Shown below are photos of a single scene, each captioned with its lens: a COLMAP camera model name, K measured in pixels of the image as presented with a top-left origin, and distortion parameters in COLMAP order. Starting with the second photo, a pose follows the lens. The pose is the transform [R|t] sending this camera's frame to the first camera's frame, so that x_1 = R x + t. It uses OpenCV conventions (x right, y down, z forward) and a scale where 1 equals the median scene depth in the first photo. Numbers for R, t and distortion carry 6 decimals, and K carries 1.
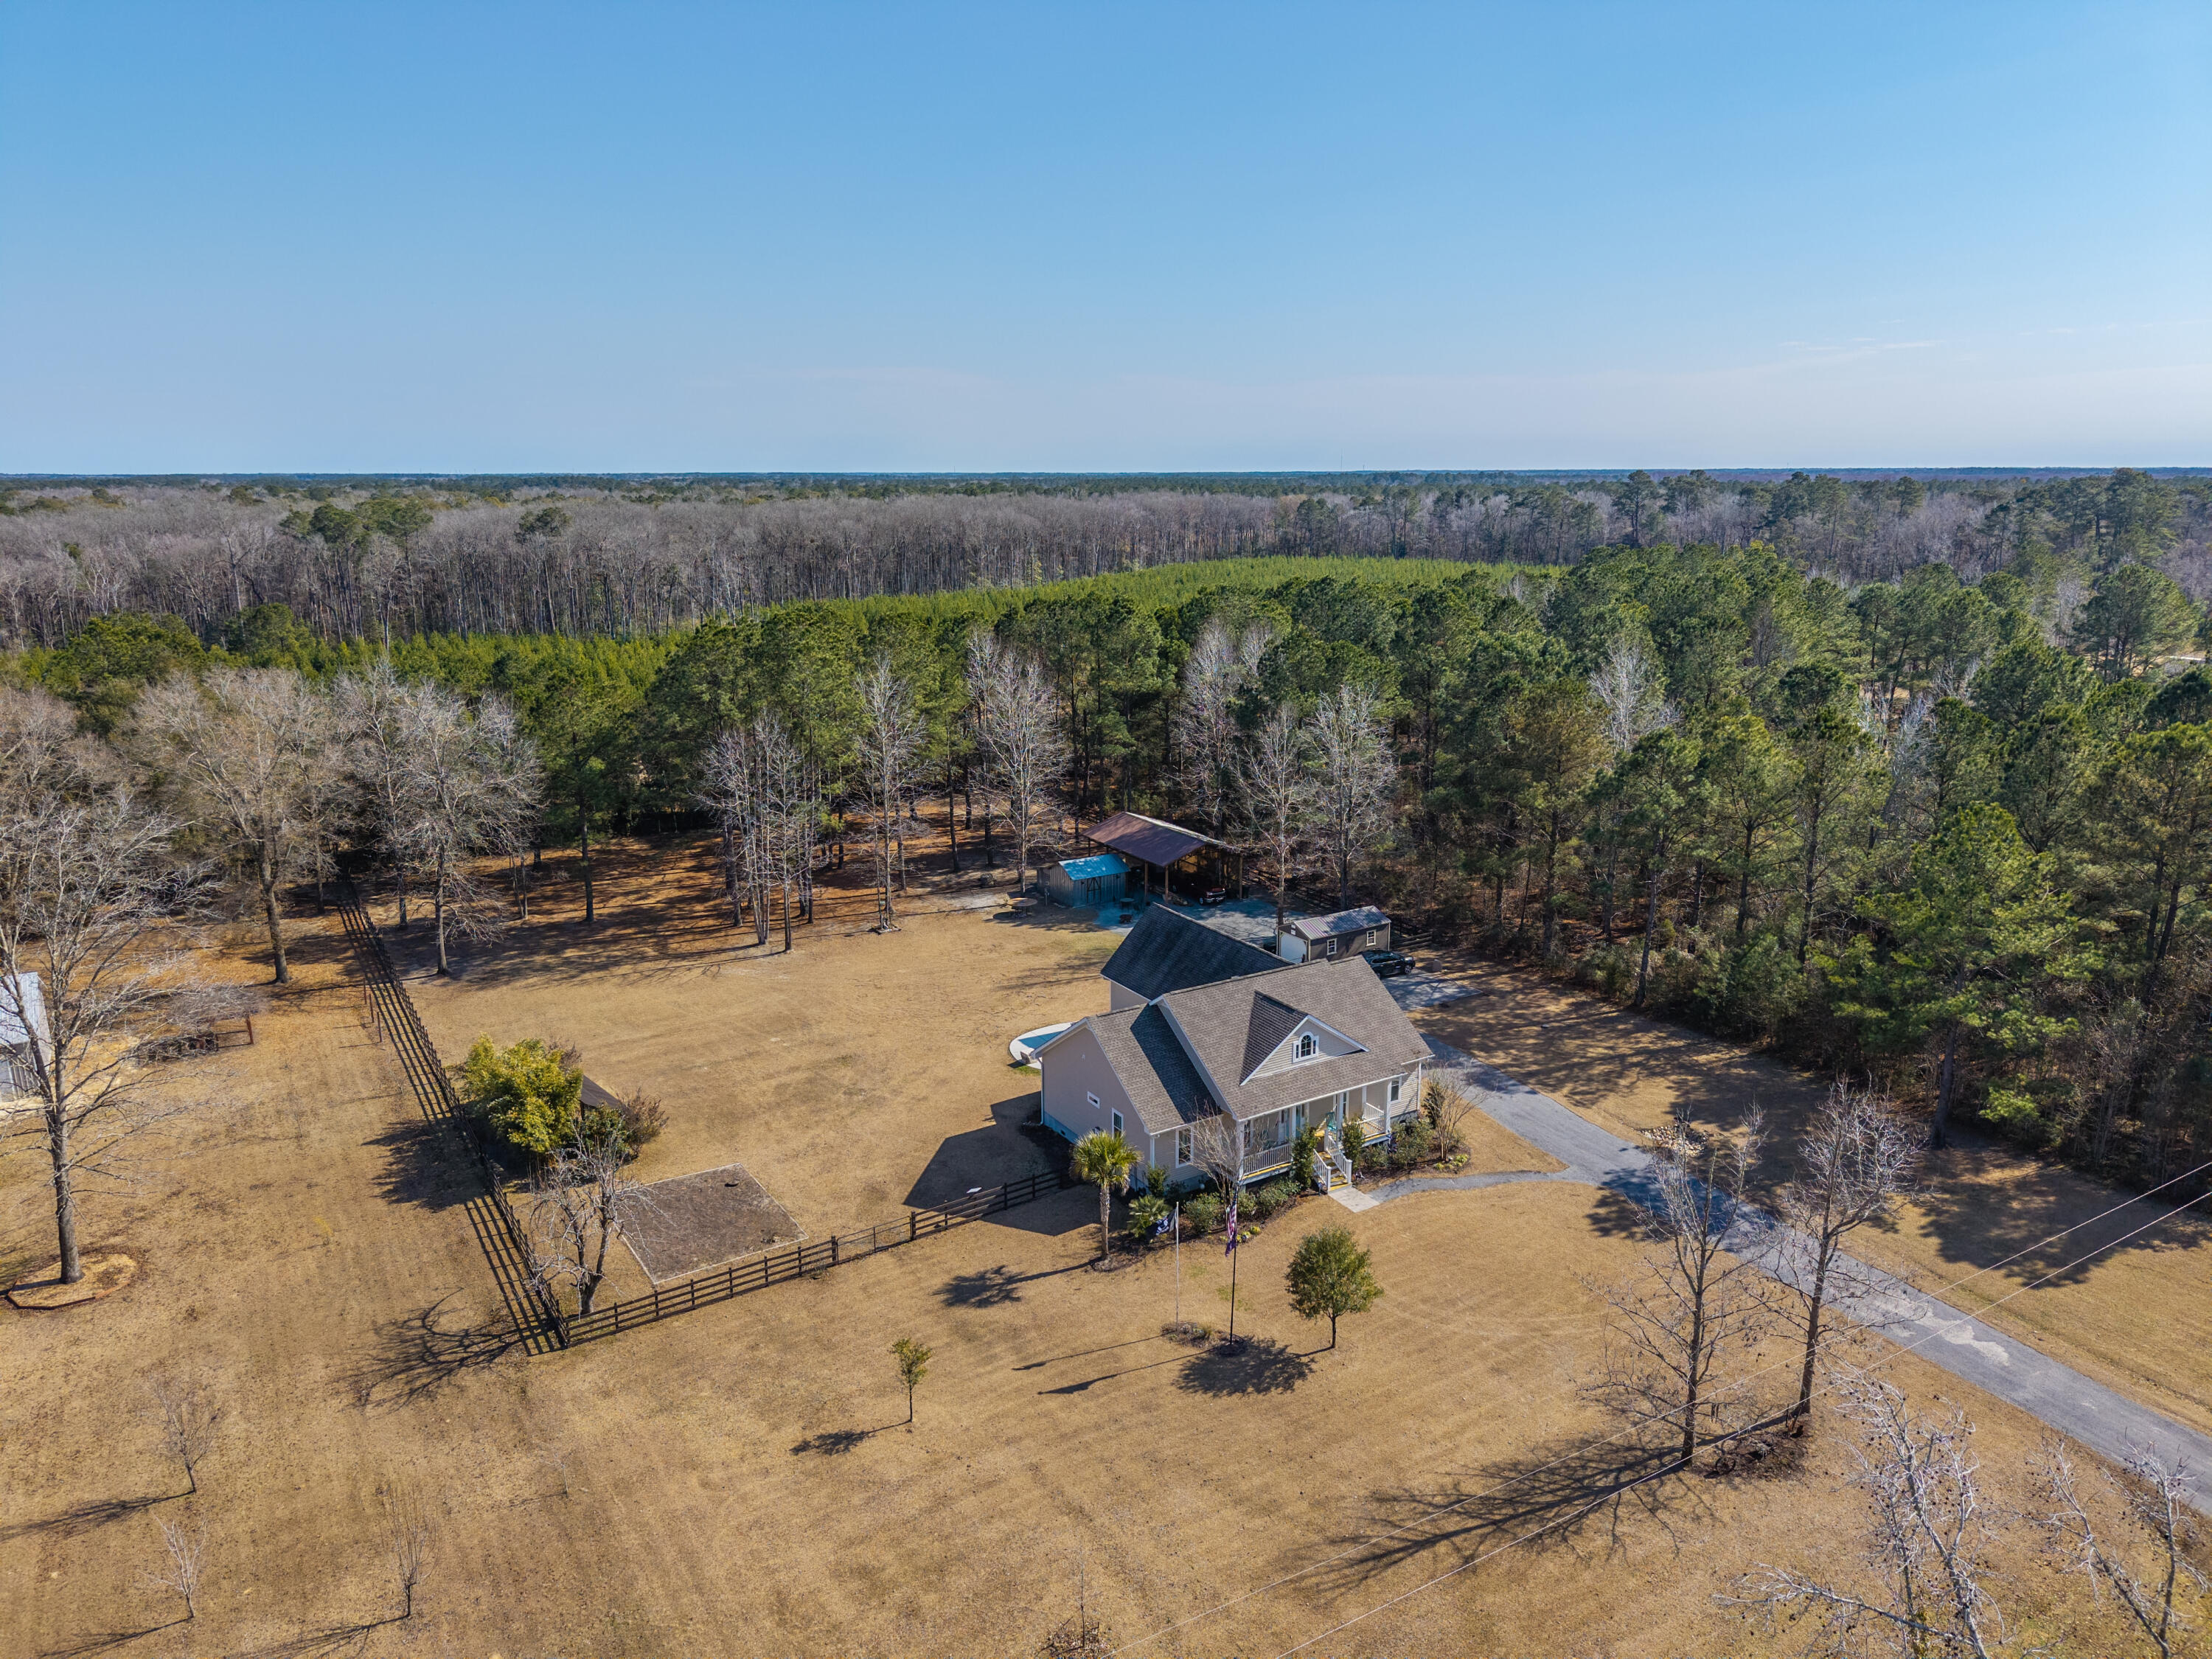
lens RADIAL K [[1490.4, 0, 1102.6], [0, 1490.4, 836.6], [0, 0, 1]] dist [0.026932, -0.026532]
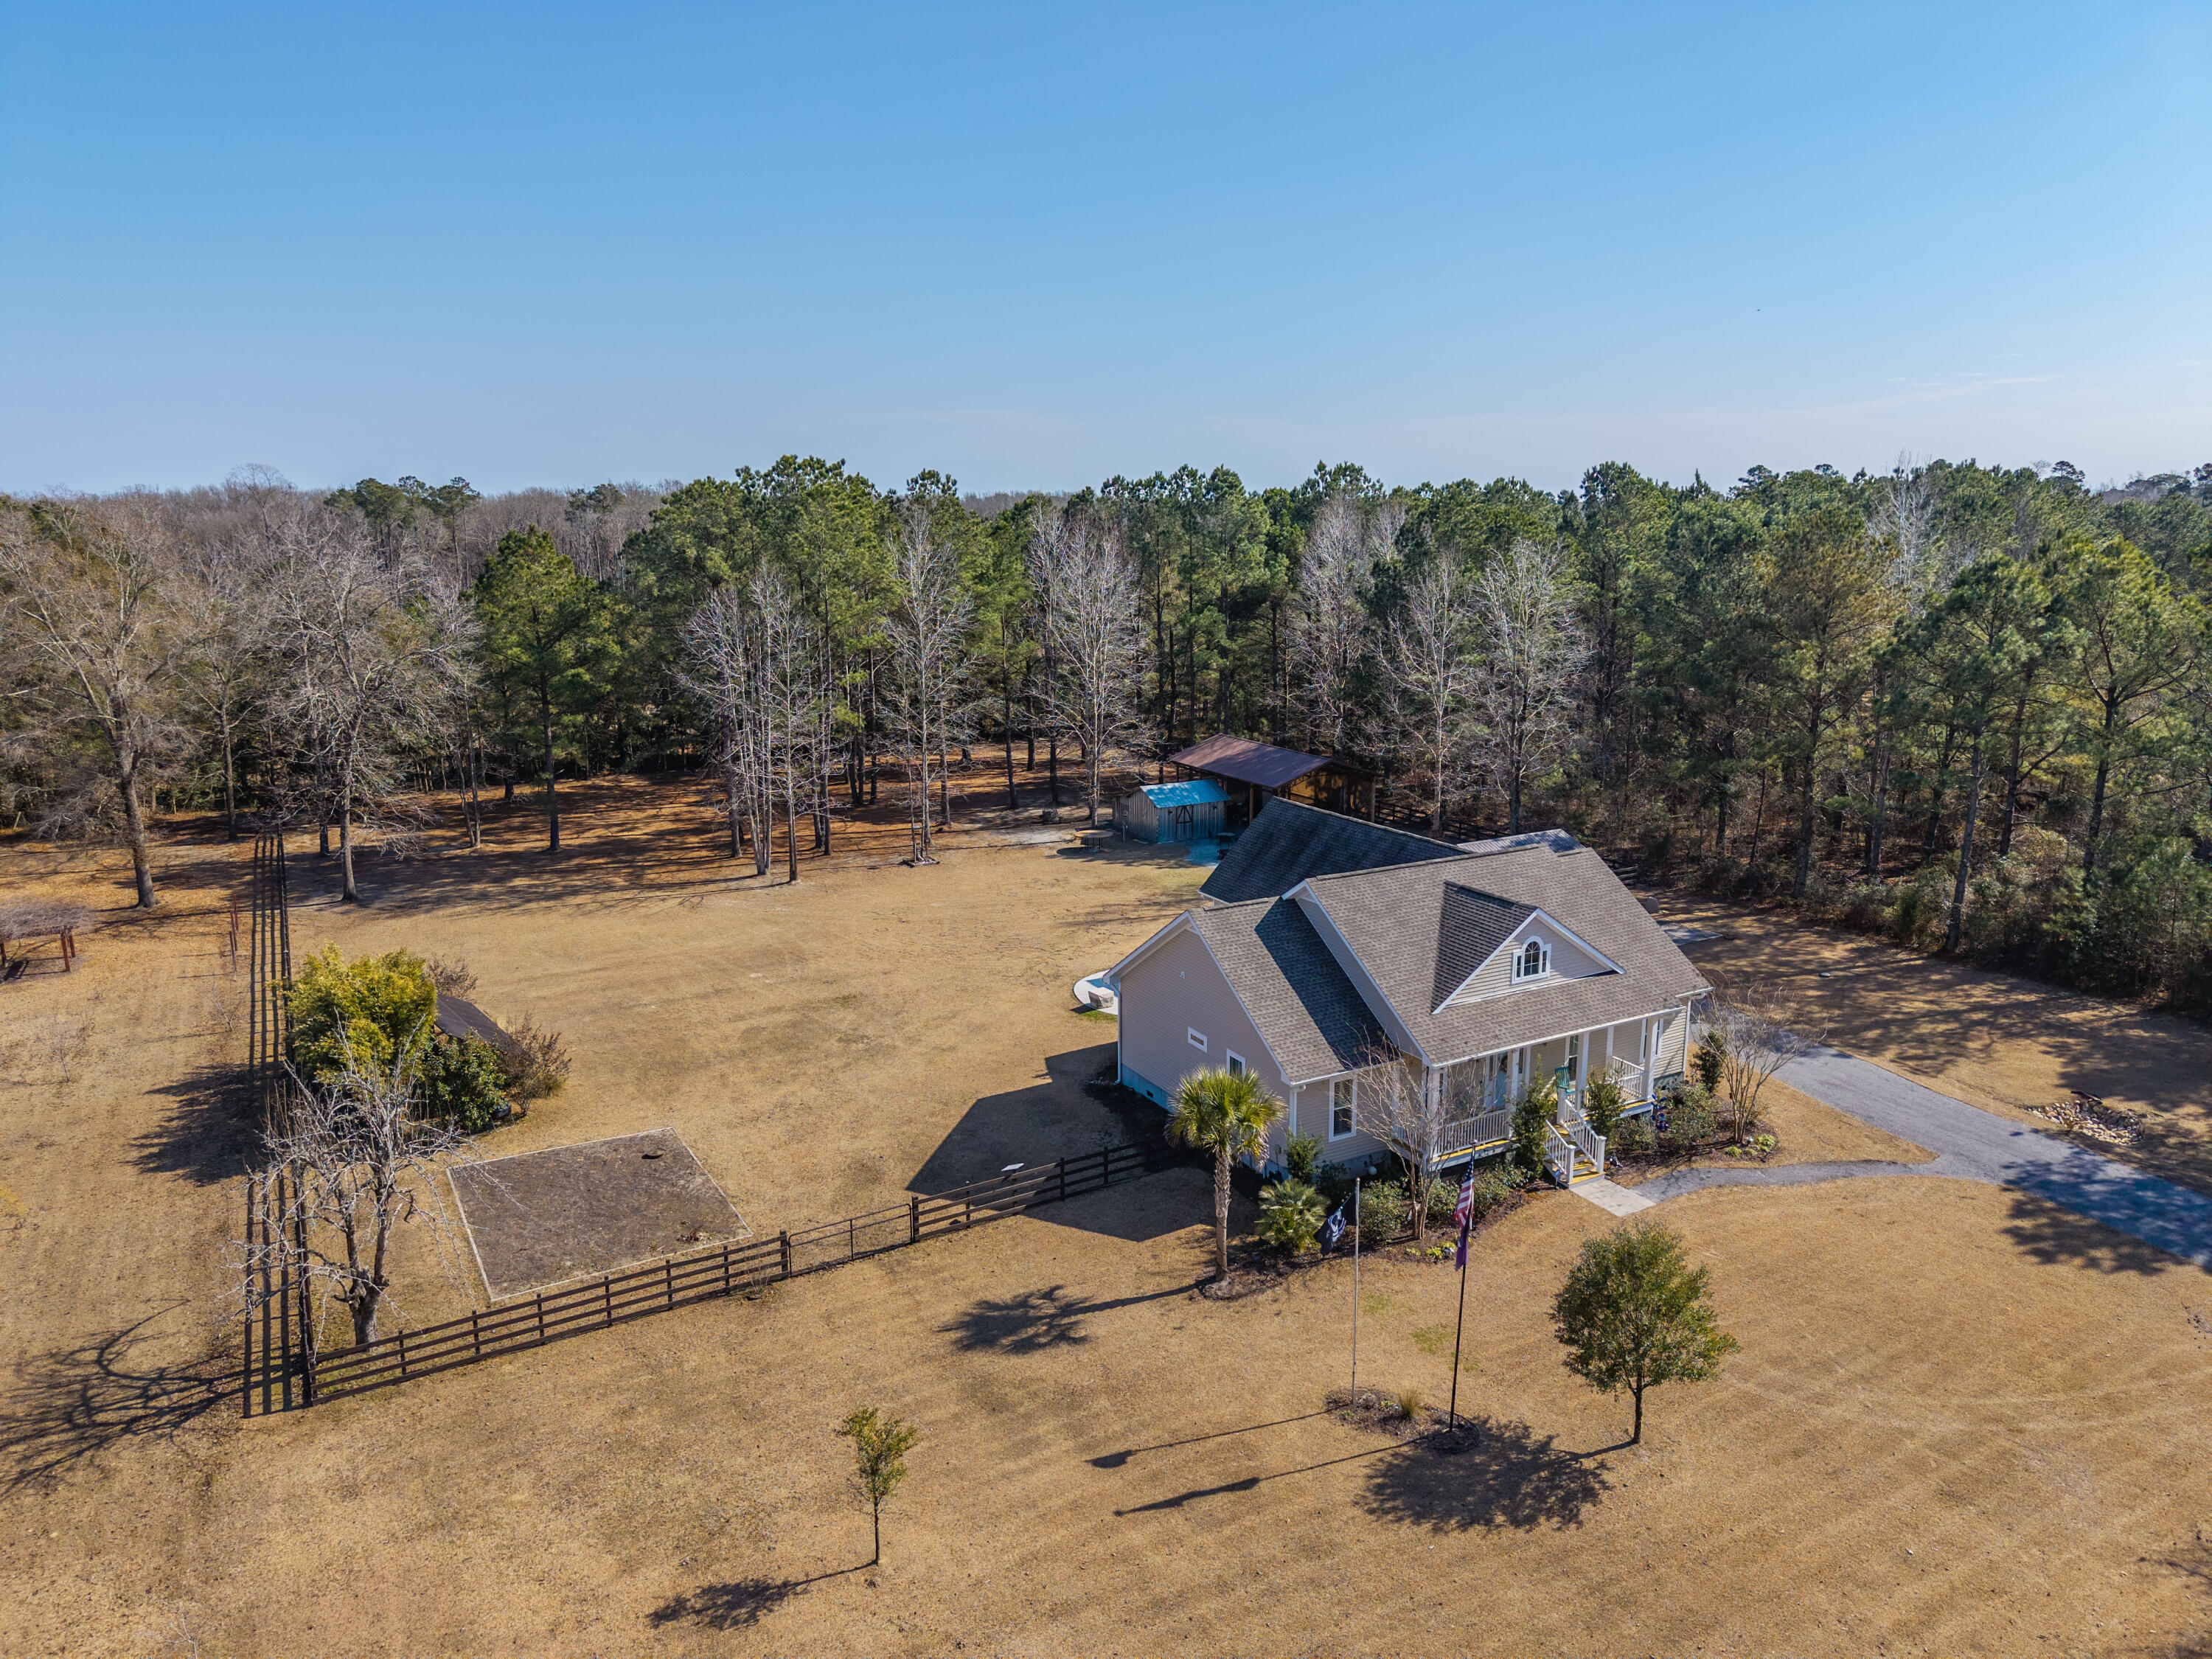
lens RADIAL K [[1490.4, 0, 1098.8], [0, 1490.4, 821.0], [0, 0, 1]] dist [0.026932, -0.026532]
pose [[0.998562, 0.007378, -0.053104, -0.015908], [-0.009398, 0.999238, -0.037885, 0.106694], [0.052784, 0.038329, 0.997870, 0.340334]]
